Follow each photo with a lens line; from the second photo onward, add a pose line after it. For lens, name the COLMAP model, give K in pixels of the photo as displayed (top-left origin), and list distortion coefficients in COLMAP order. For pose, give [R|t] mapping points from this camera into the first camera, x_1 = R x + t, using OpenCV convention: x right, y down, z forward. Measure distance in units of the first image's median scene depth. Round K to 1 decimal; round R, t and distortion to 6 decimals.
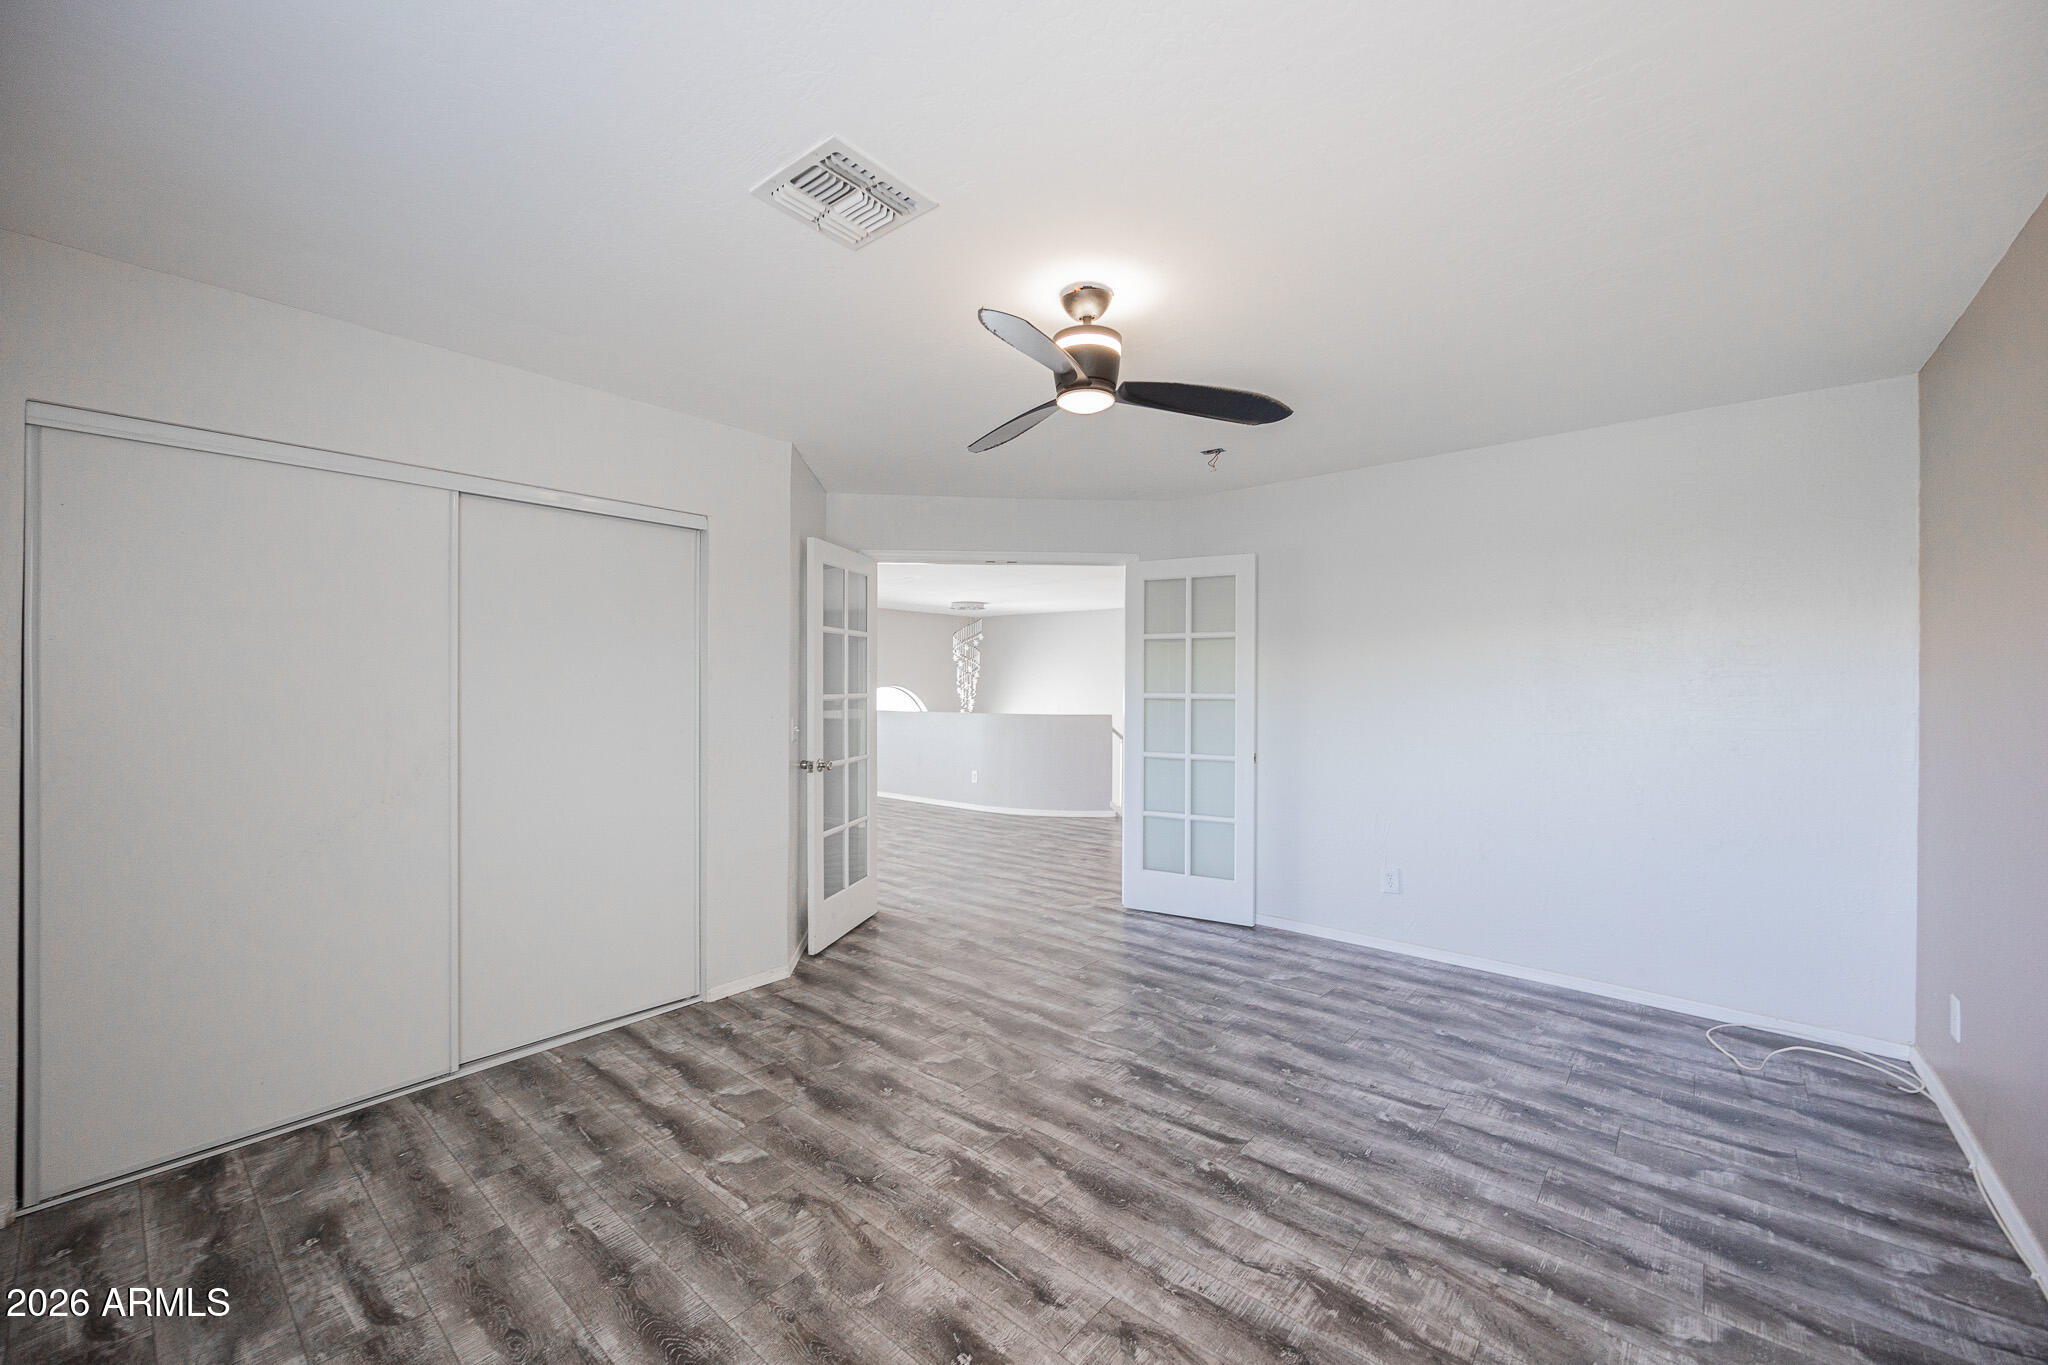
lens RADIAL K [[789.9, 0, 1028.7], [0, 789.9, 679.1], [0, 0, 1]] dist [-0.002406, -0.001206]
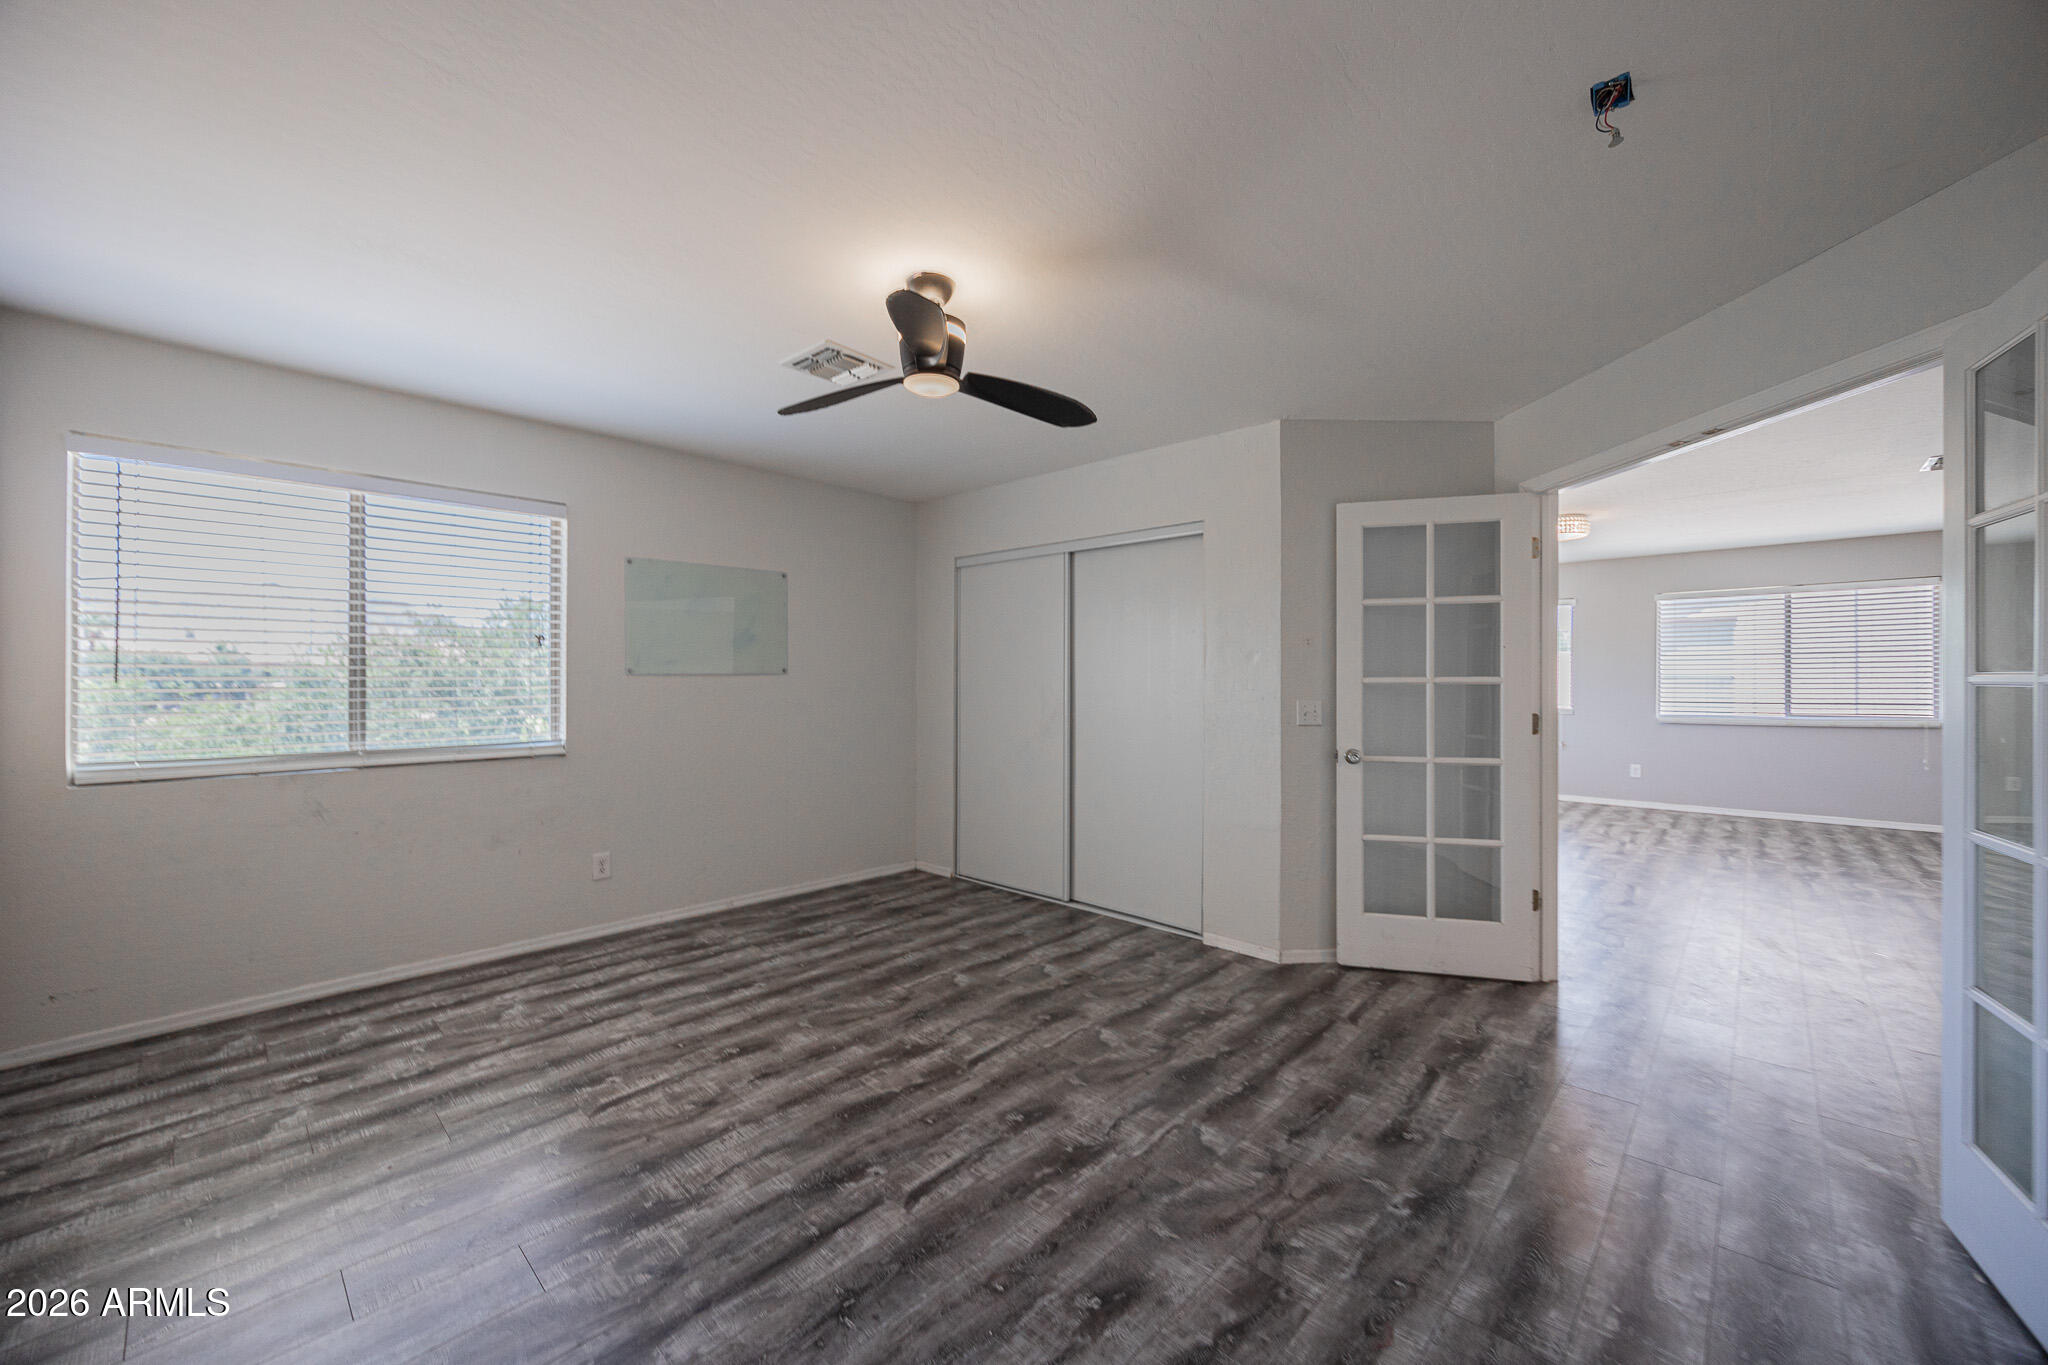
lens RADIAL K [[789.9, 0, 1034.2], [0, 789.9, 673.4], [0, 0, 1]] dist [-0.002406, -0.001206]
pose [[-0.043254, -0.009277, -0.999021, 1.059768], [0.003541, 0.999949, -0.009439, 0.038983], [0.999058, -0.003946, -0.043219, 1.133977]]
